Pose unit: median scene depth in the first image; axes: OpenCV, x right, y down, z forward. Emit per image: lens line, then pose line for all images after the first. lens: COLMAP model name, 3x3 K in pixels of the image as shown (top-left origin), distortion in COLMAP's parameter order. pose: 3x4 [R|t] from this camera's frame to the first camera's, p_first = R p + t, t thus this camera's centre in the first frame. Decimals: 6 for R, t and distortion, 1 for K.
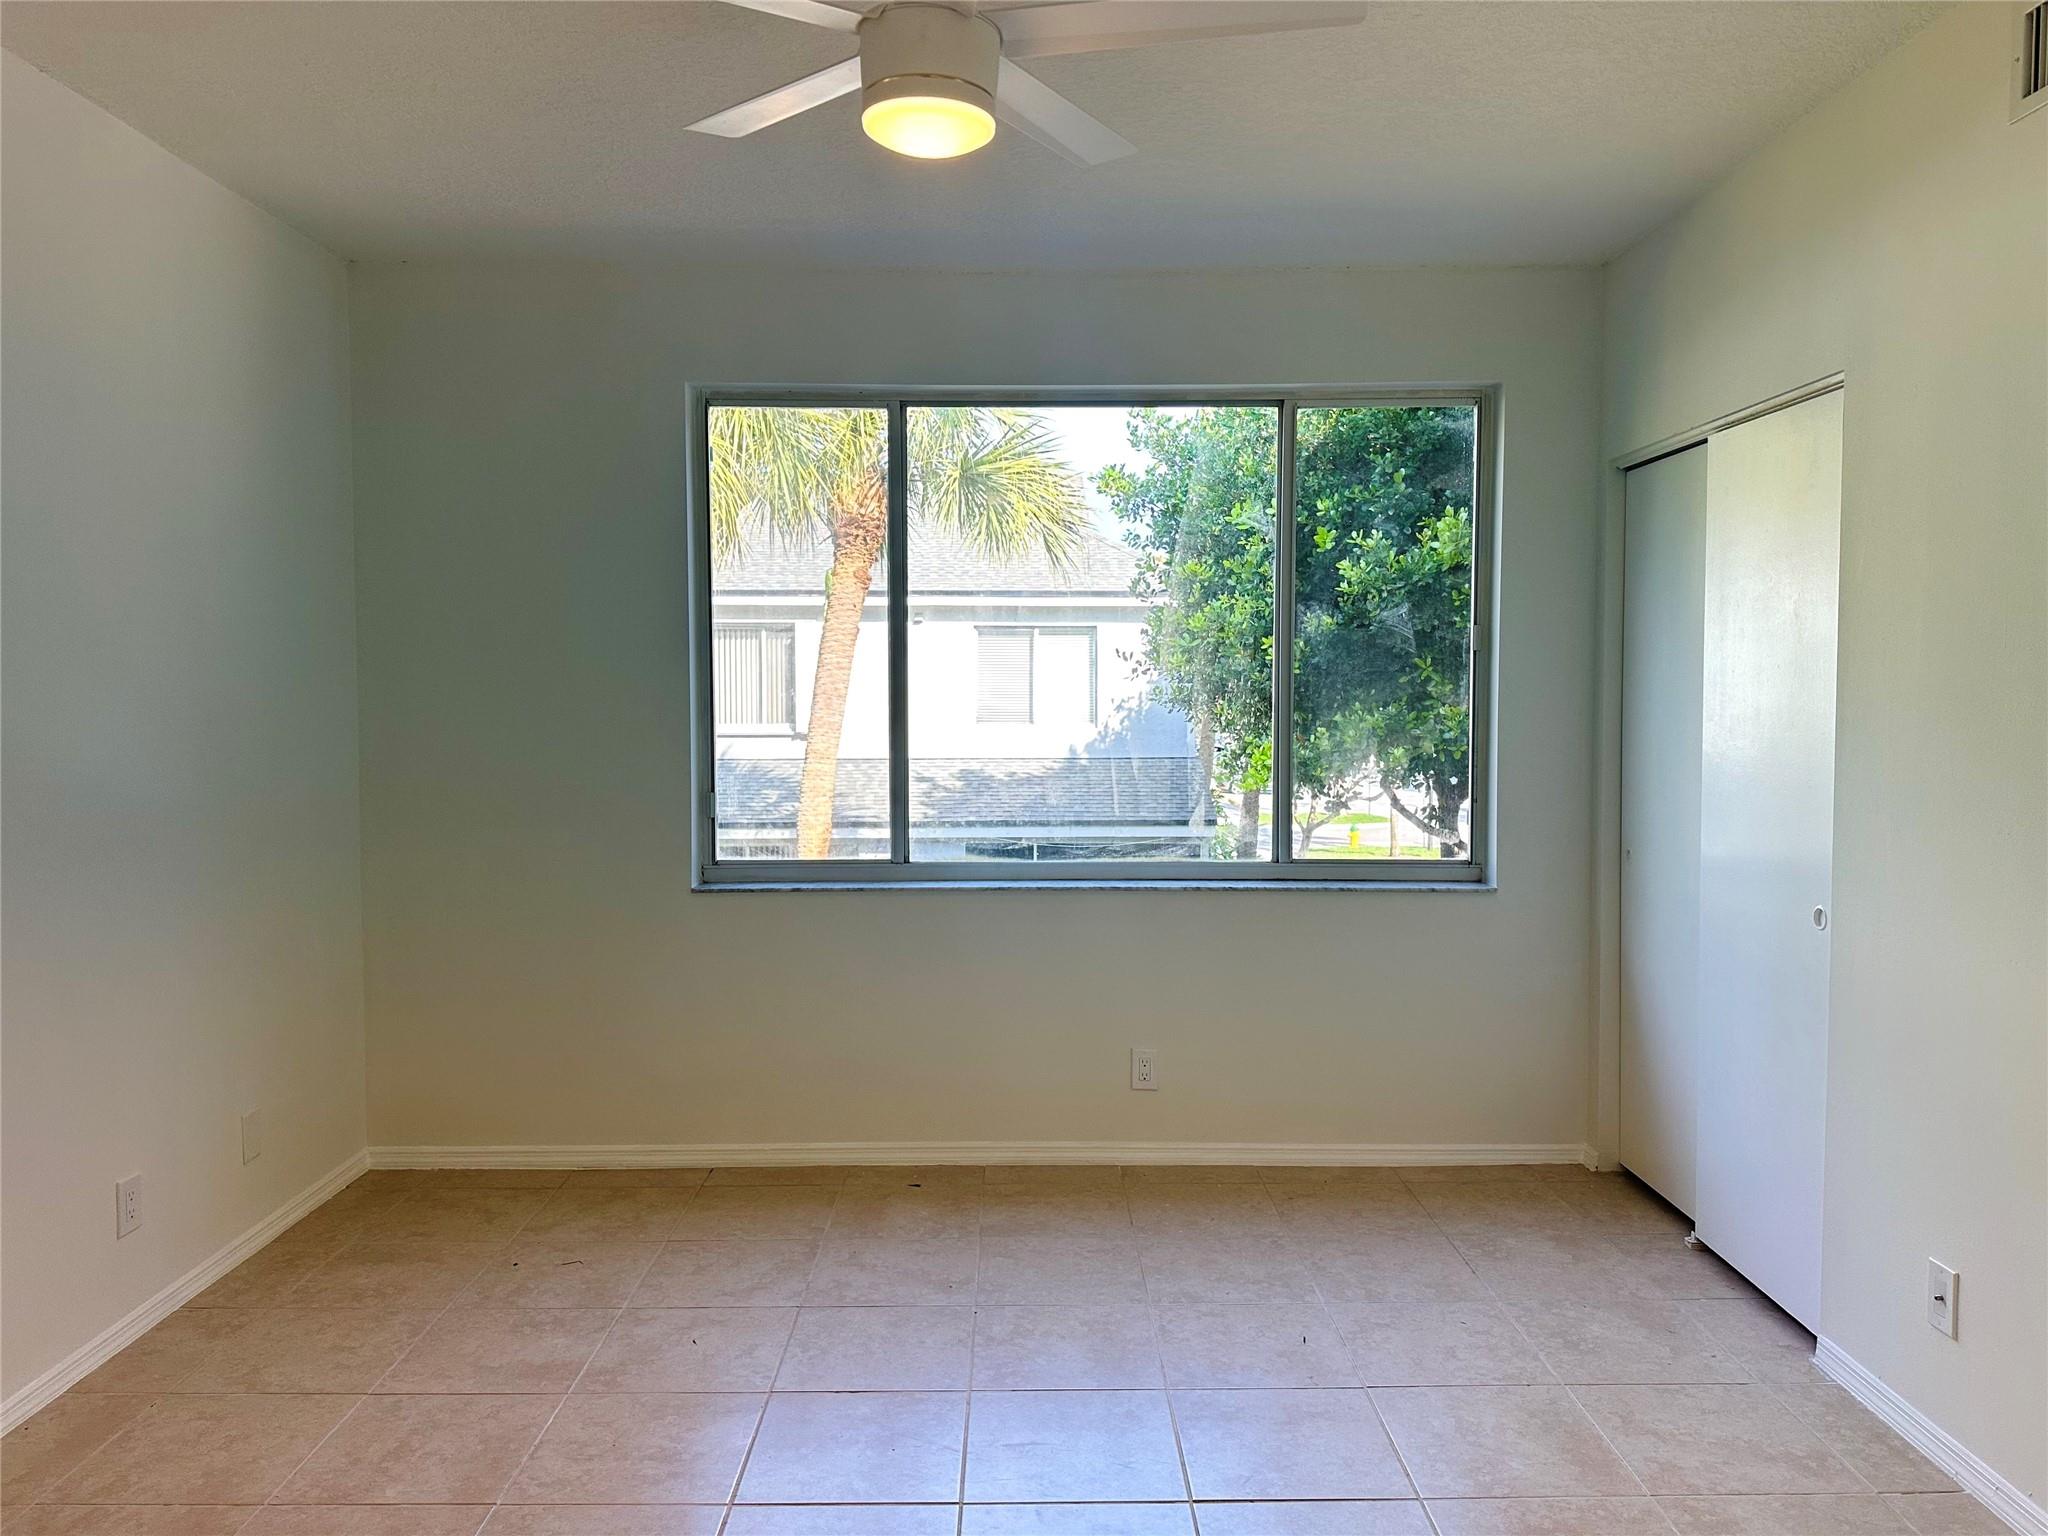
lens RADIAL K [[1446.4, 0, 1019.9], [0, 1446.4, 757.2], [0, 0, 1]] dist [0.119782, -0.149517]
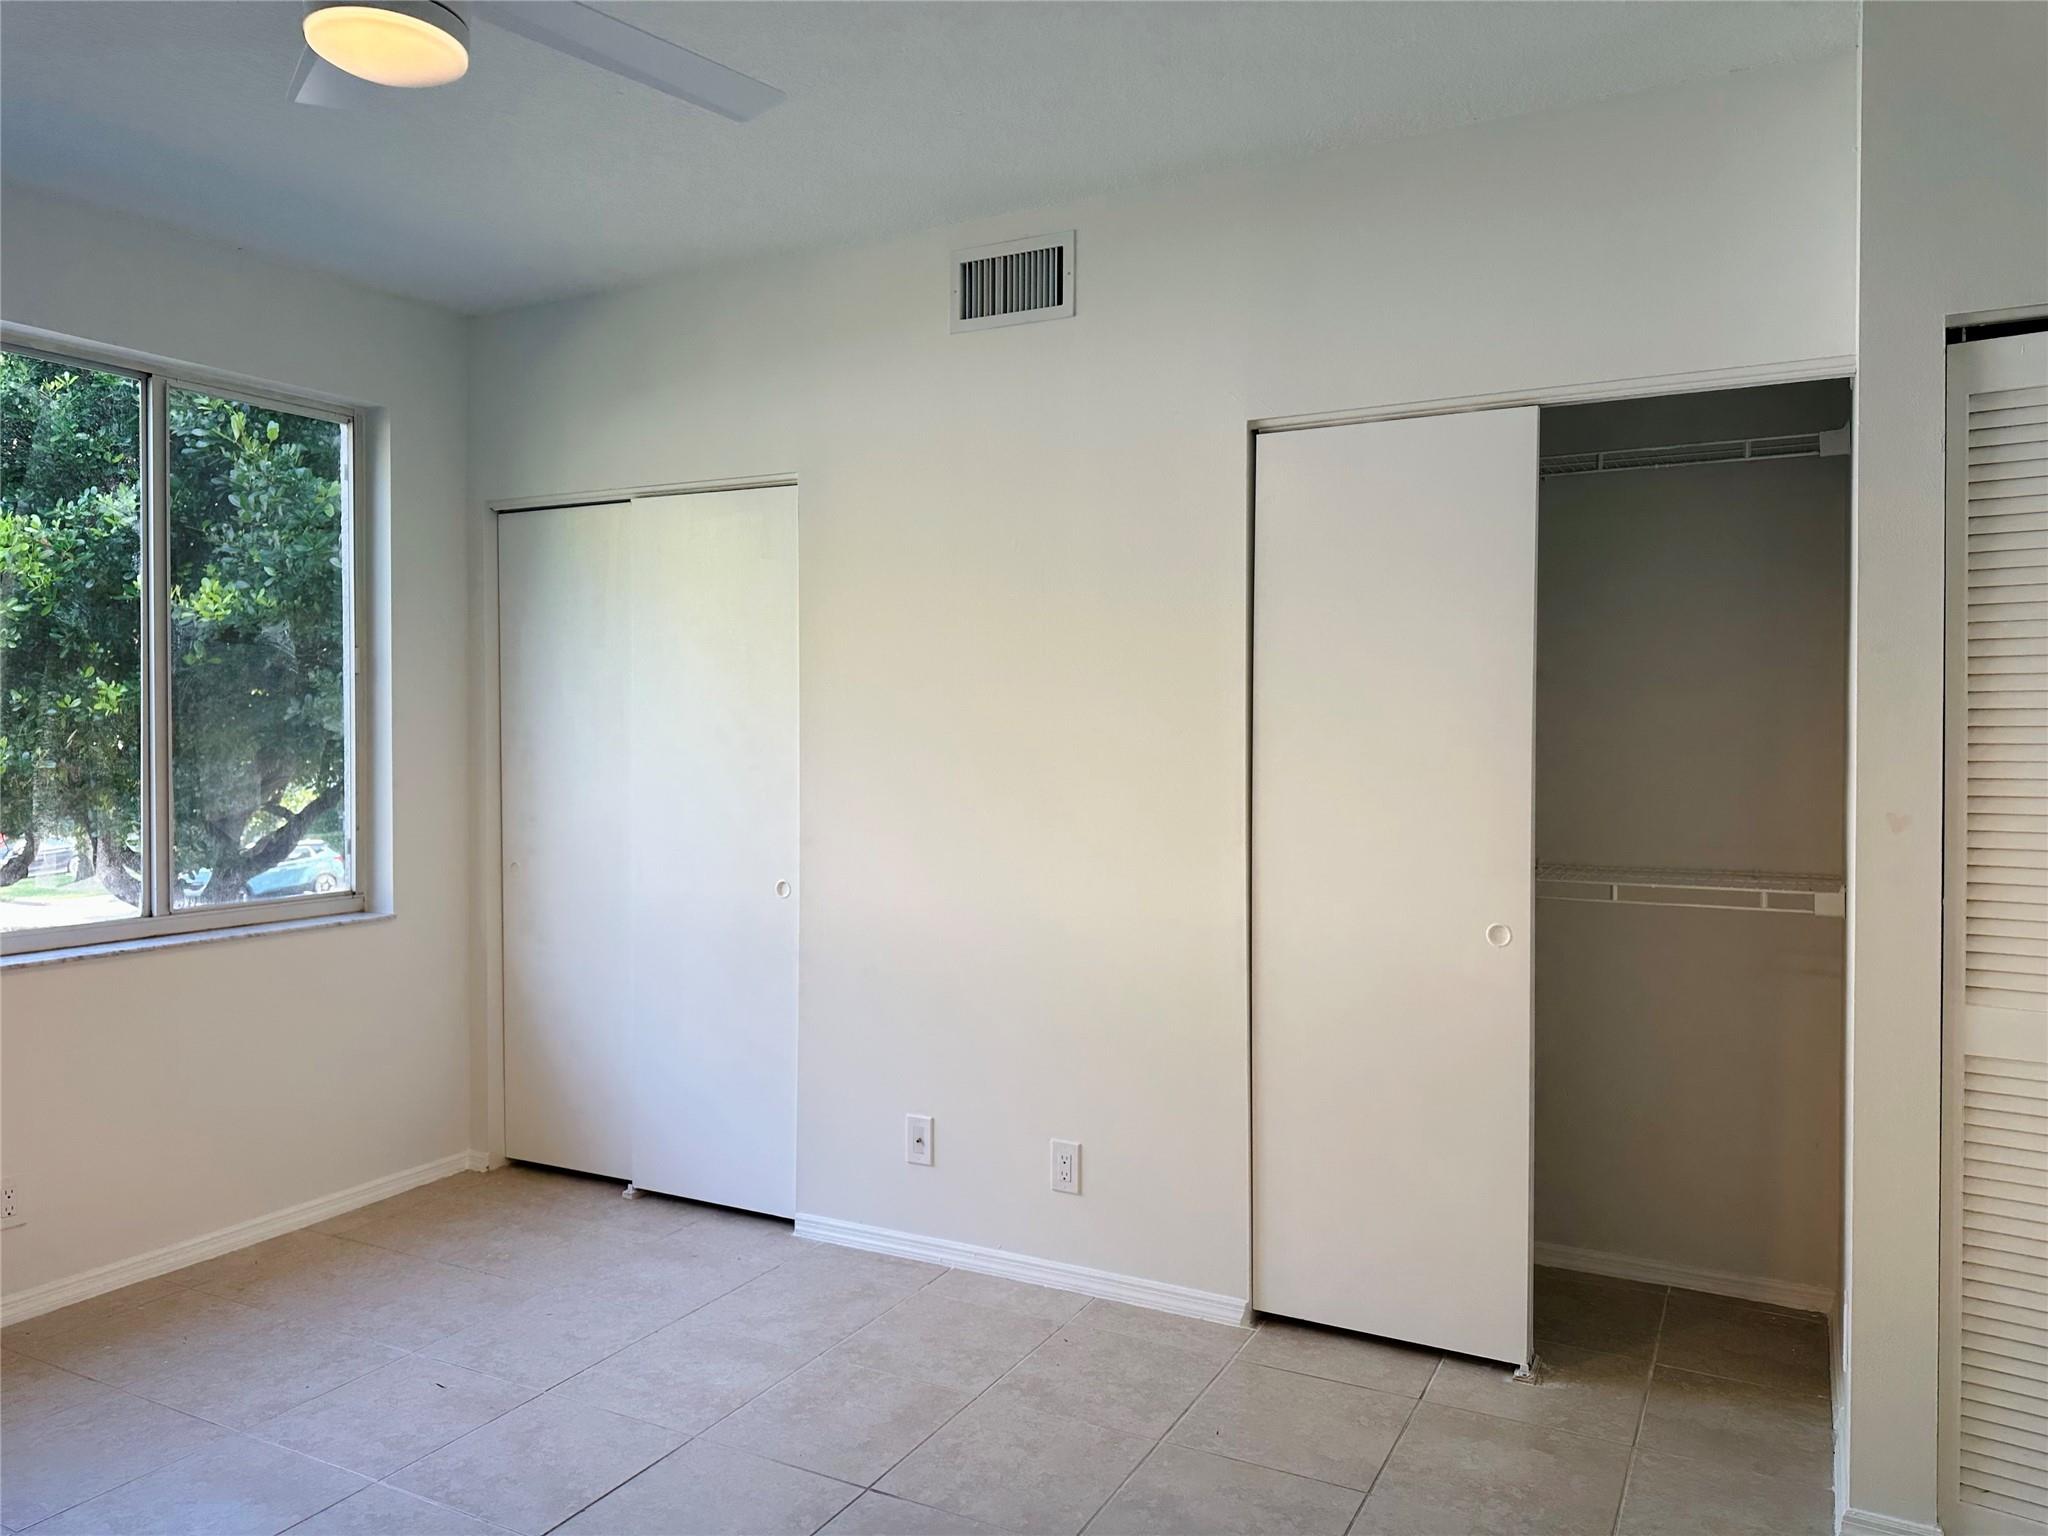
lens RADIAL K [[1476.4, 0, 1024.0], [0, 1476.4, 768.0], [0, 0, 1]] dist [0.010551, 0.001352]
pose [[0.478400, -0.020018, 0.877914, -0.349168], [0.040949, 0.999161, 0.000468, 0.007486], [-0.877187, 0.035726, 0.478819, 0.145439]]
